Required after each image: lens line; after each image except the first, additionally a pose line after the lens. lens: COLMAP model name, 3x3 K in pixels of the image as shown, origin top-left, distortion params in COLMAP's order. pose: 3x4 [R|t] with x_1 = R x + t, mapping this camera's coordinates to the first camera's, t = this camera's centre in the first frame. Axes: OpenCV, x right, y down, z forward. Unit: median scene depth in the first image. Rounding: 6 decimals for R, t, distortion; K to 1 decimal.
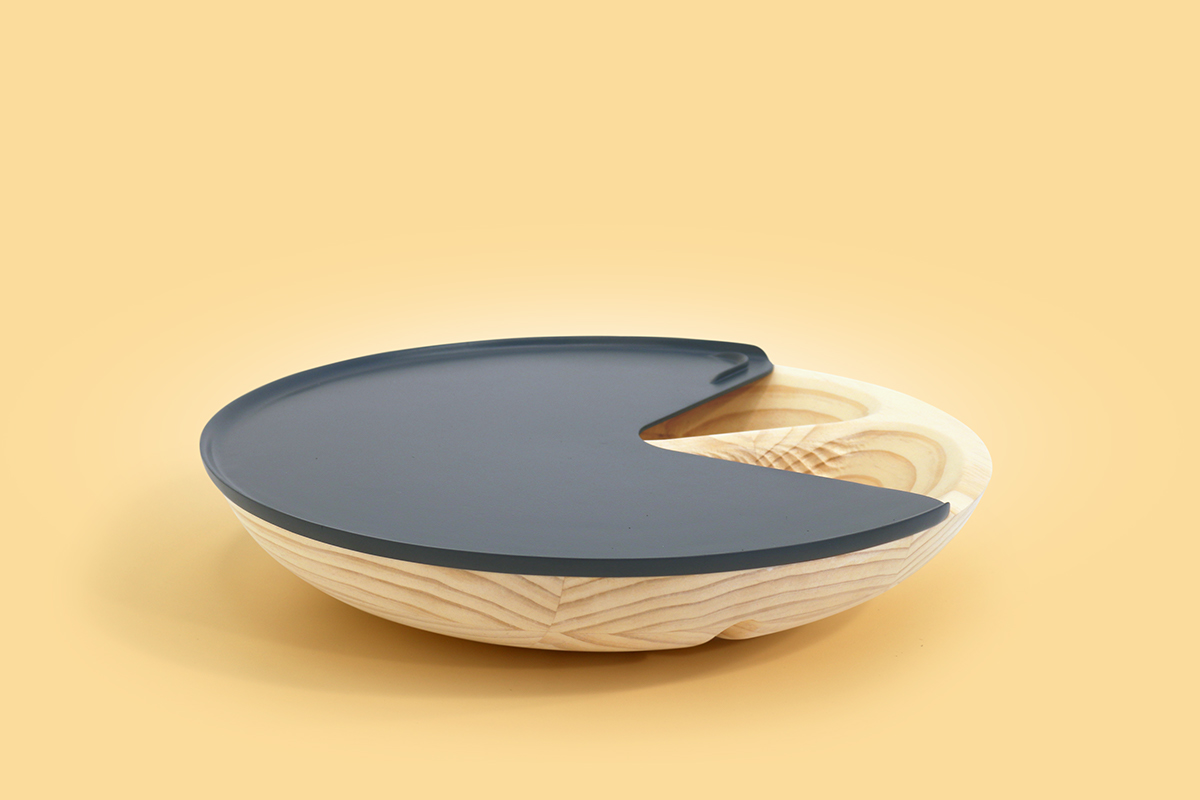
lens RADIAL K [[2362.2, 0, 600.1], [0, 2362.2, 400.0], [0, 0, 1]] dist [-0.005010, 0.000000]
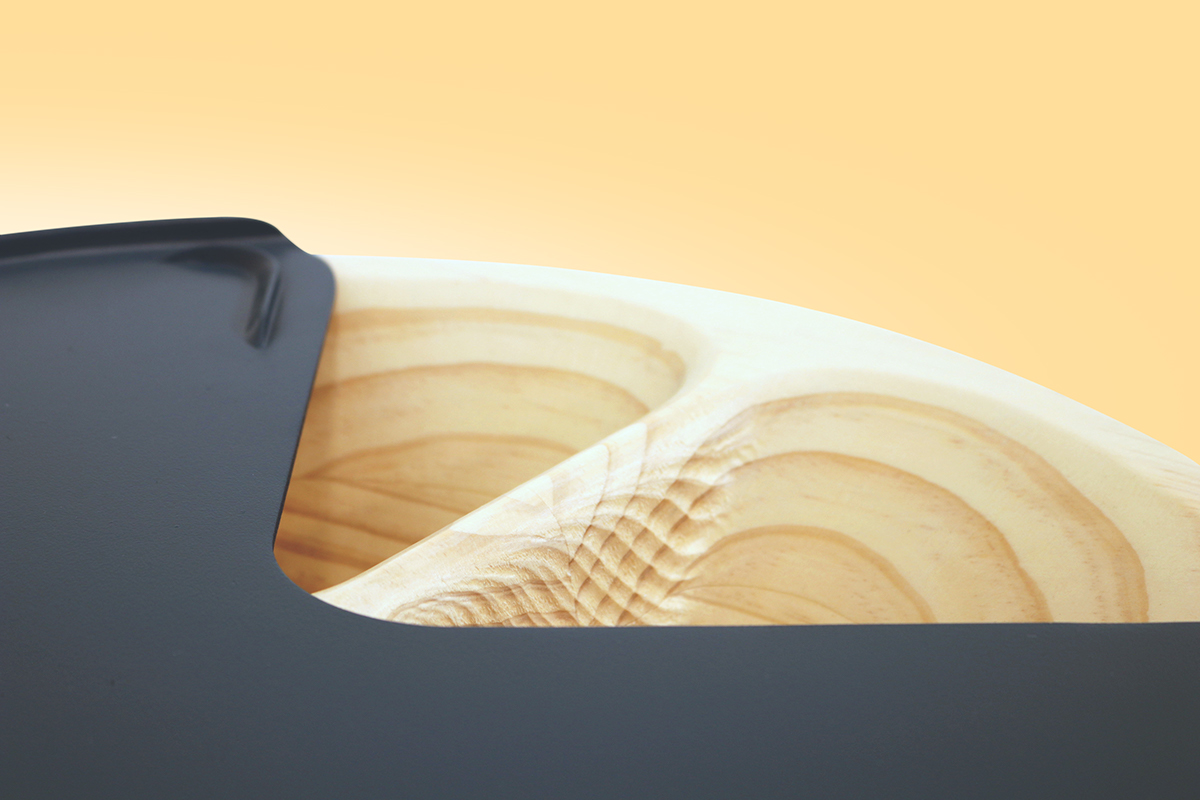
lens RADIAL K [[2362.2, 0, 600.5], [0, 2362.2, 399.8], [0, 0, 1]] dist [-0.005010, 0.000000]
pose [[0.831101, -0.217088, 0.512000, -0.113057], [0.139761, 0.972647, 0.185536, -0.066495], [-0.538273, -0.082642, 0.838709, 0.680610]]
